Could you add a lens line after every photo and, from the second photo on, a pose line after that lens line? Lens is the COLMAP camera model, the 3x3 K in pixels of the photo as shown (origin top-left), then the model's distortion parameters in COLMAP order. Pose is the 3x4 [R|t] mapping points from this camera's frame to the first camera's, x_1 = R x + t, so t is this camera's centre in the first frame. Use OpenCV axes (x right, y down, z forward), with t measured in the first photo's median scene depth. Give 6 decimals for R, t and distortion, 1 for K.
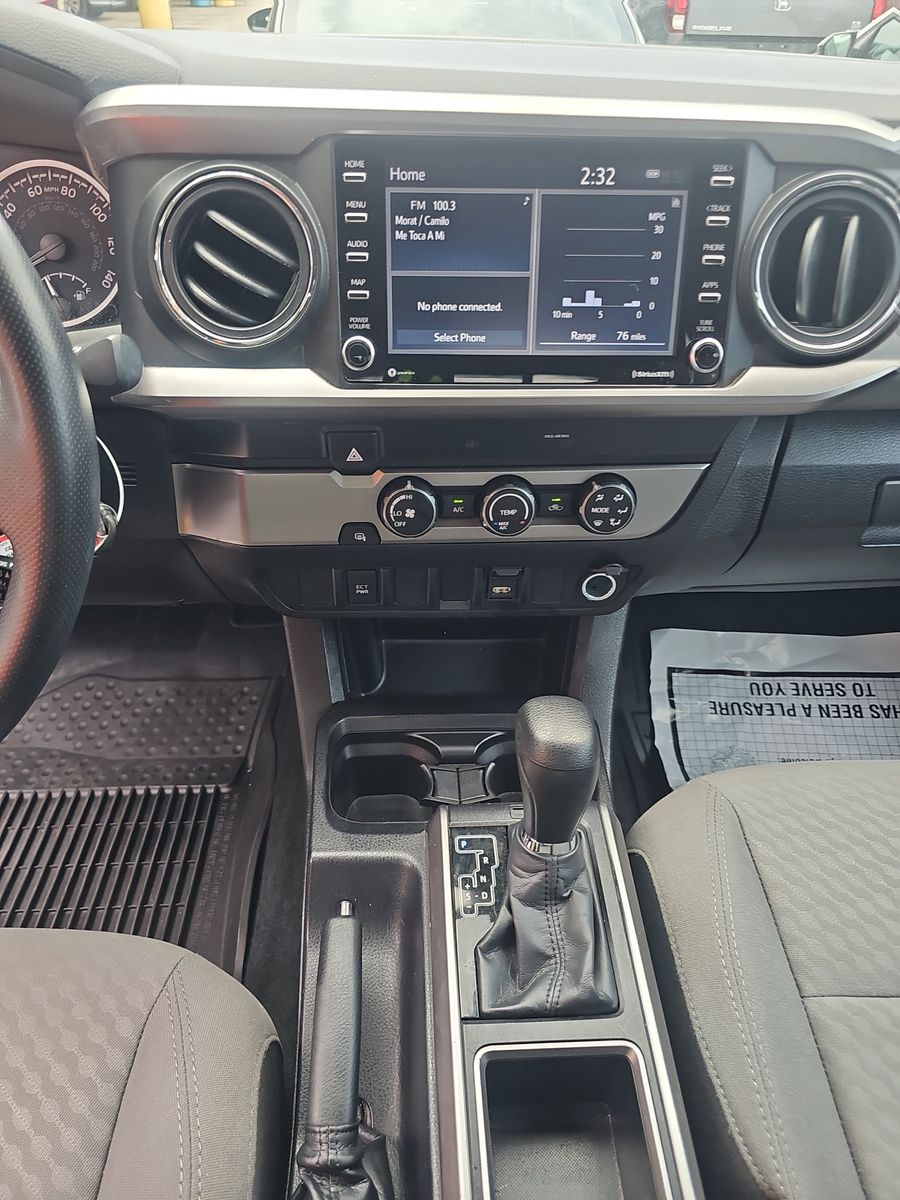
lens RADIAL K [[808.9, 0, 450.0], [0, 808.9, 600.0], [0, 0, 1]] dist [0.045123, -0.057609]
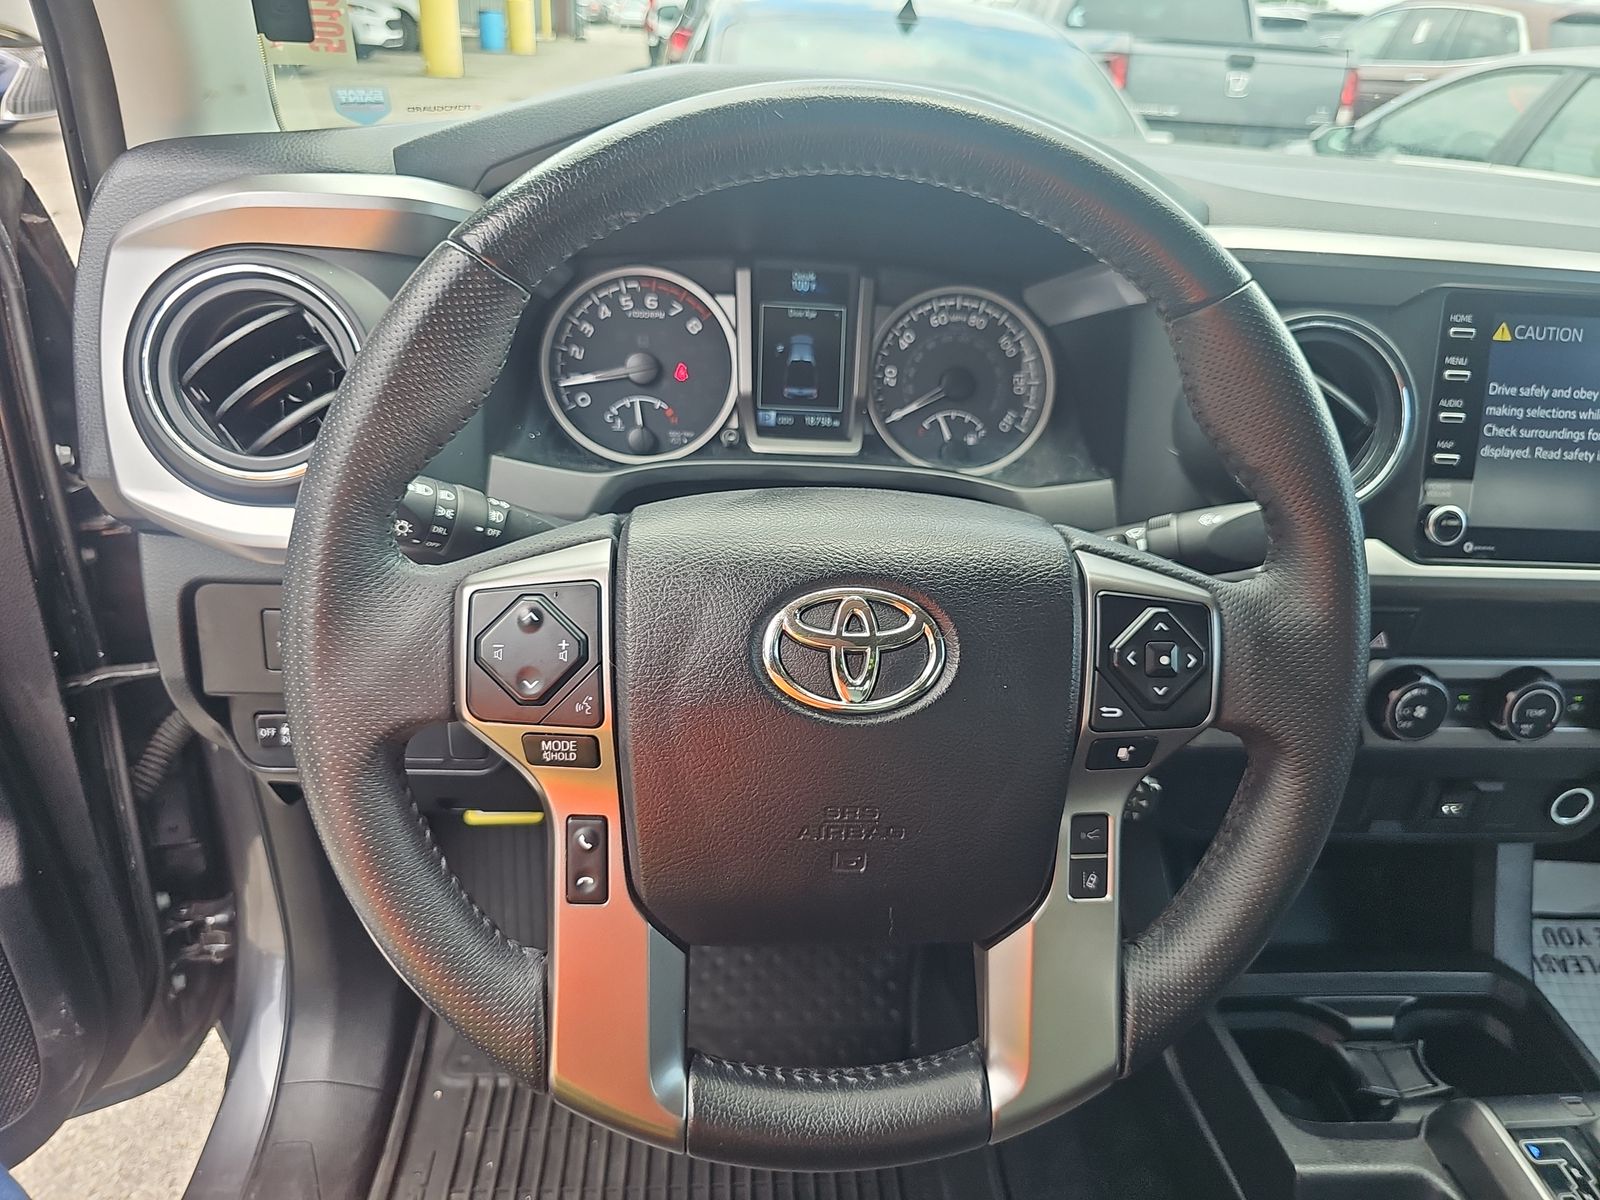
lens RADIAL K [[1078.5, 0, 890.2], [0, 1078.5, 606.3], [0, 0, 1]] dist [0.045123, -0.057609]
pose [[0.997956, 0.026822, 0.058000, -0.618946], [-0.016094, 0.983882, -0.178094, -0.009174], [-0.061842, 0.176797, 0.982303, -0.044769]]
